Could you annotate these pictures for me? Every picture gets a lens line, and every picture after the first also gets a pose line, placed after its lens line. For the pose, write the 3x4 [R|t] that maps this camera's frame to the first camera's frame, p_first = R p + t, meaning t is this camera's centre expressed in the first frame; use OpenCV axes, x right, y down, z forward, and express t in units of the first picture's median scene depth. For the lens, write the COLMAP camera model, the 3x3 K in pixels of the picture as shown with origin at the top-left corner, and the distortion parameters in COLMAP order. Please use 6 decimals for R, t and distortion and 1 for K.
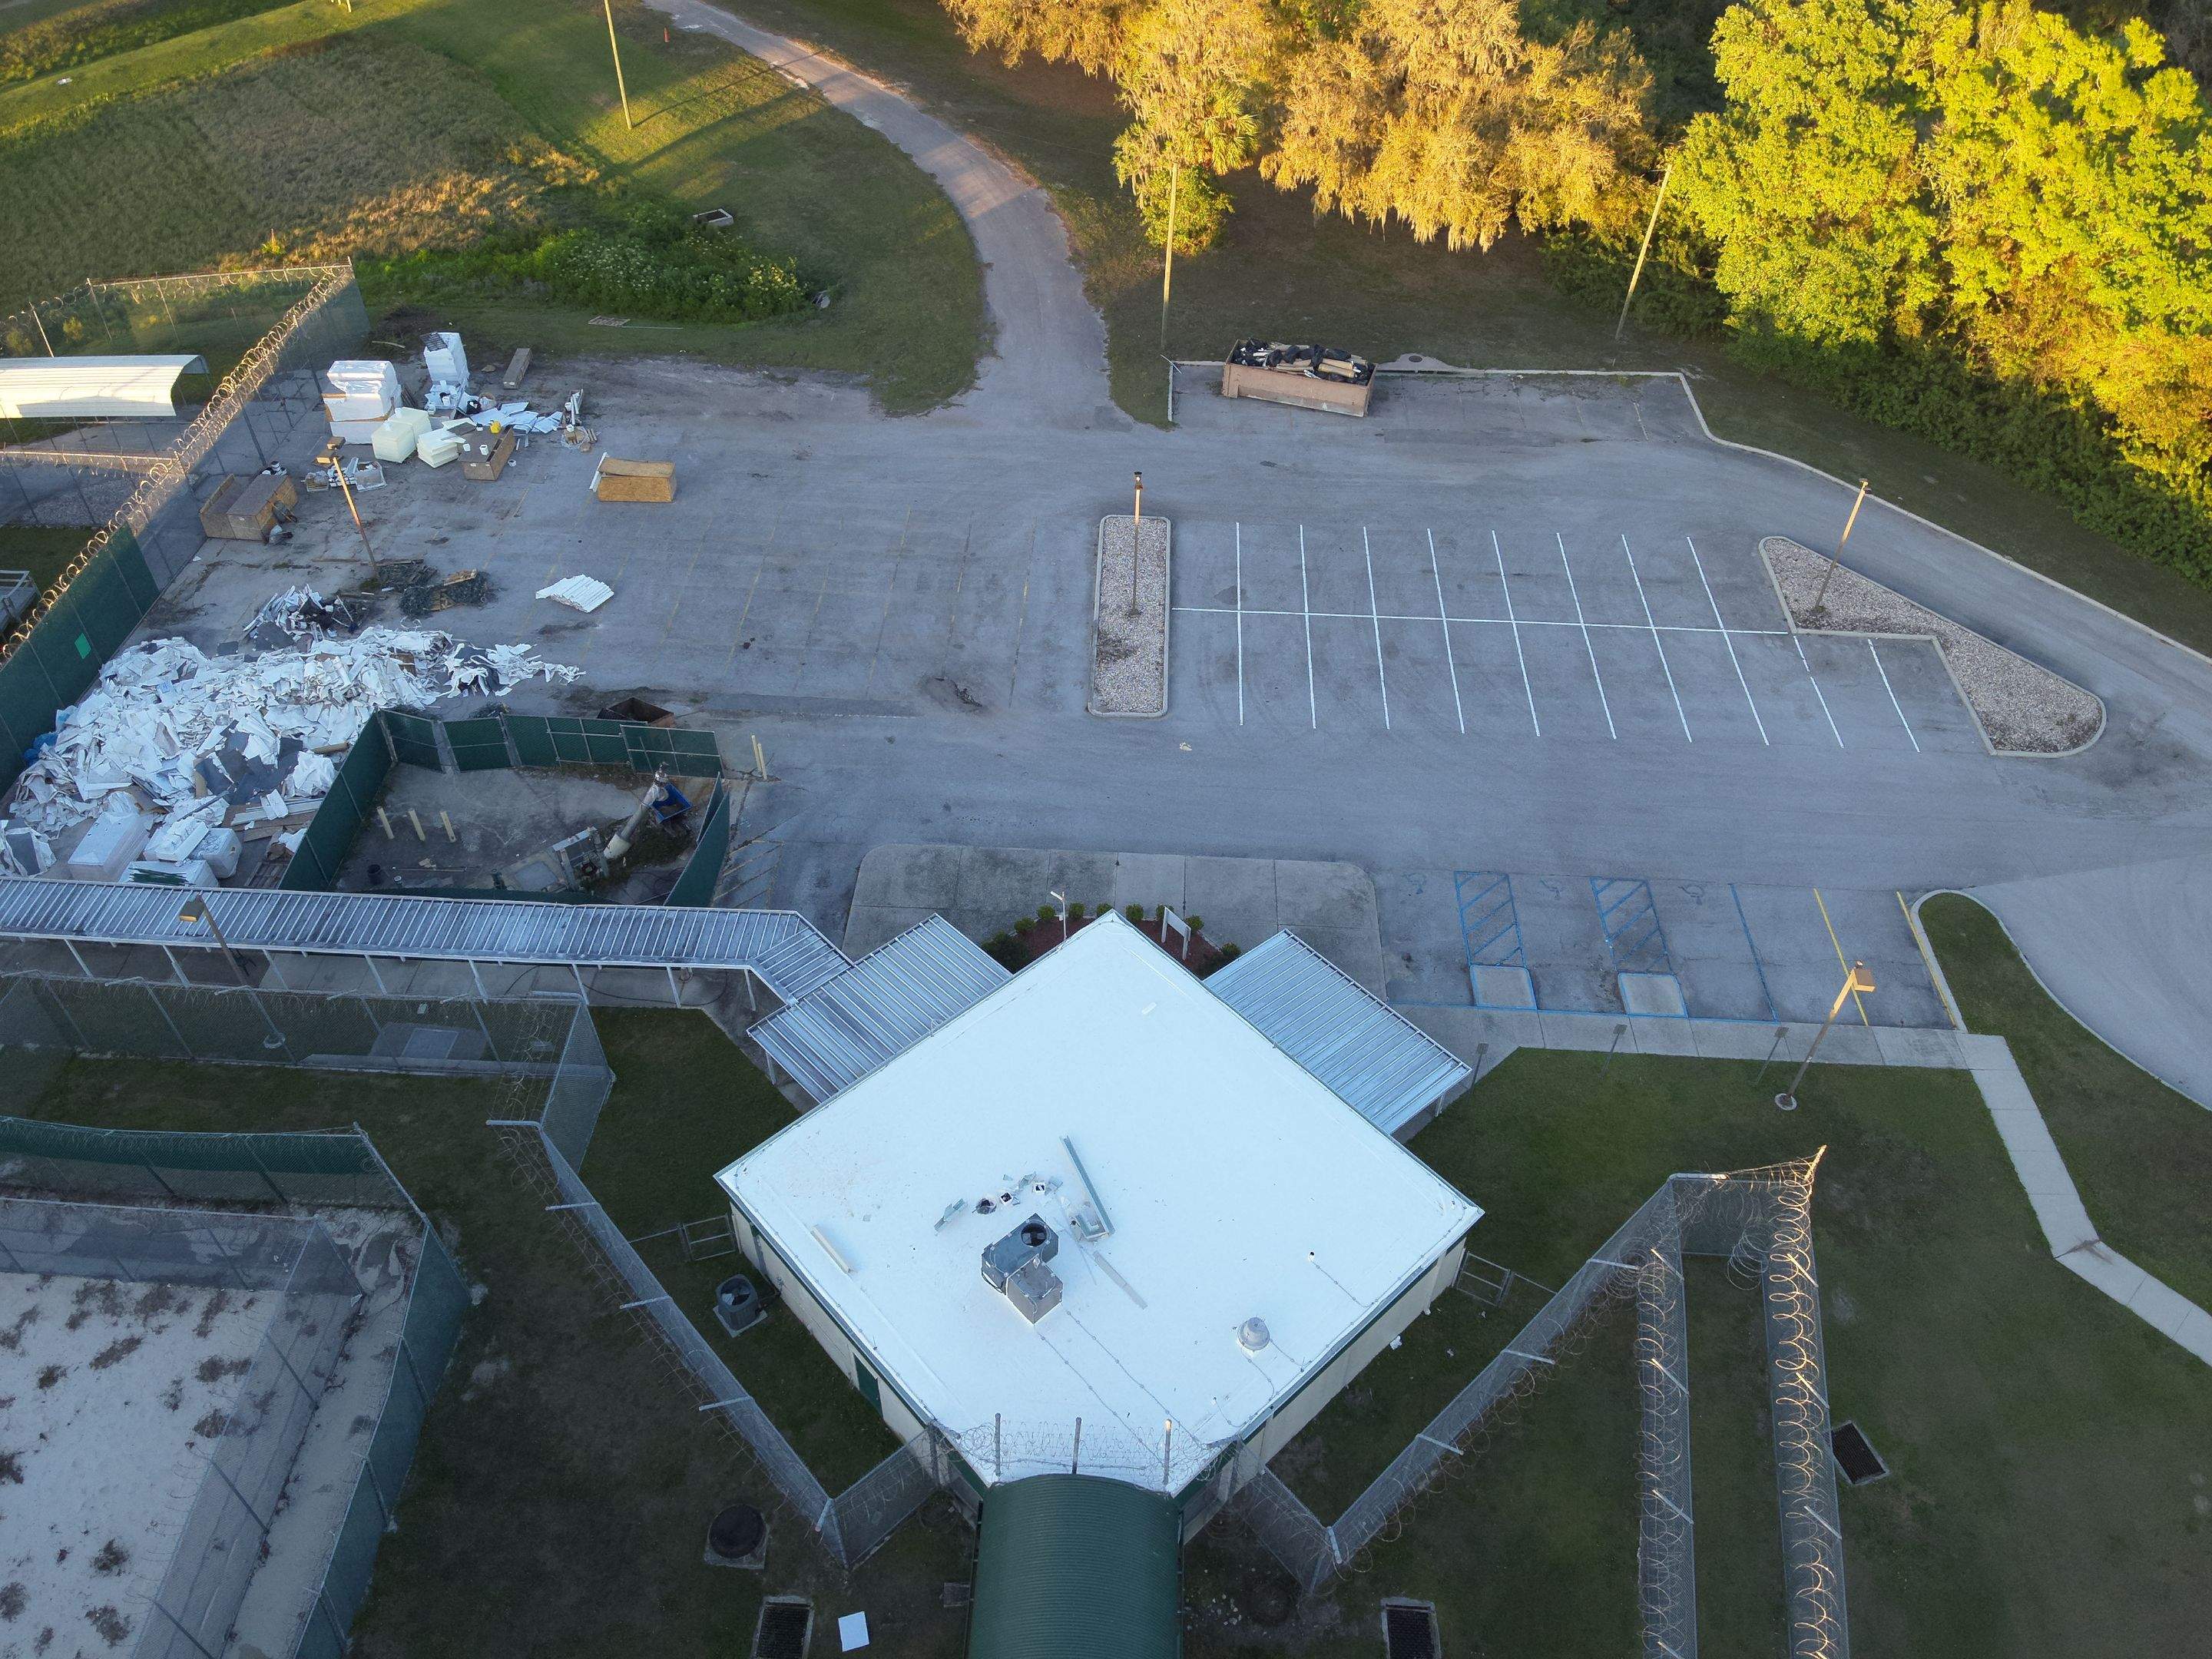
lens RADIAL K [[1621.8, 0, 1084.4], [0, 1621.8, 872.8], [0, 0, 1]] dist [0.109217, -0.192826]
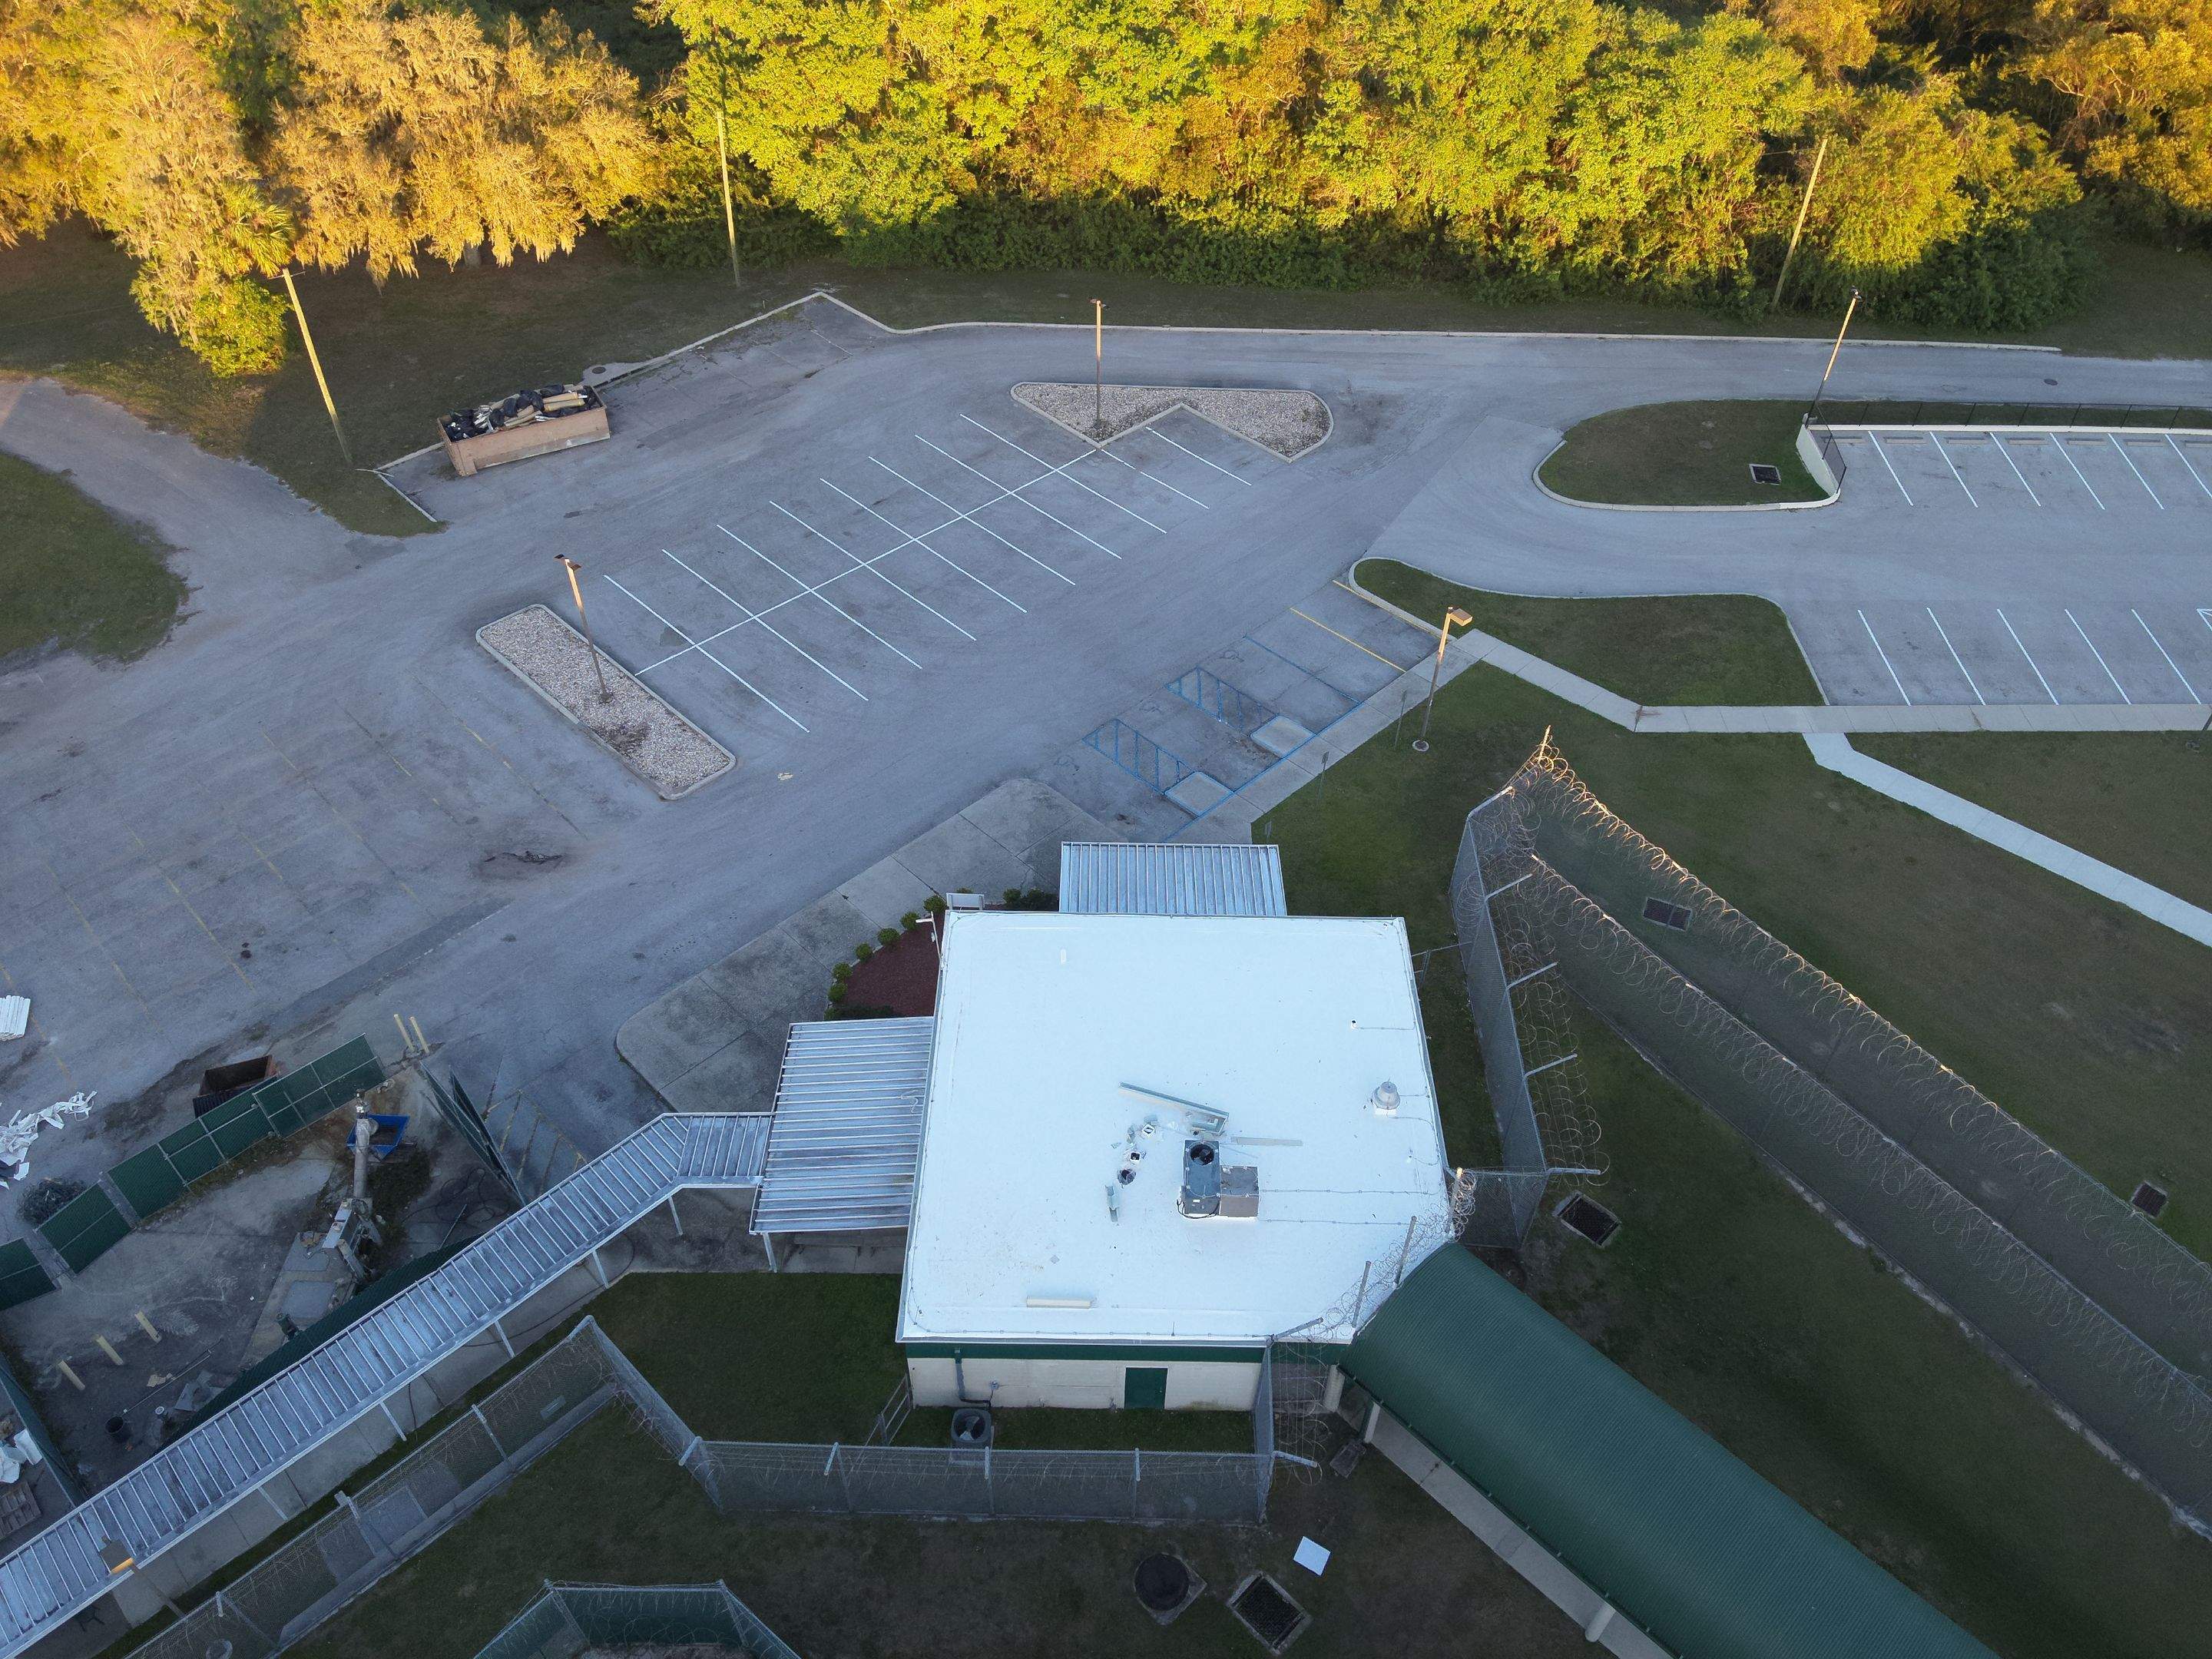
lens RADIAL K [[1621.8, 0, 1149.5], [0, 1621.8, 880.3], [0, 0, 1]] dist [0.109217, -0.192826]
pose [[0.665266, -0.531067, 0.524775, -0.306196], [0.523165, 0.833047, 0.179809, -0.078728], [-0.532653, 0.154924, 0.832033, 0.071352]]
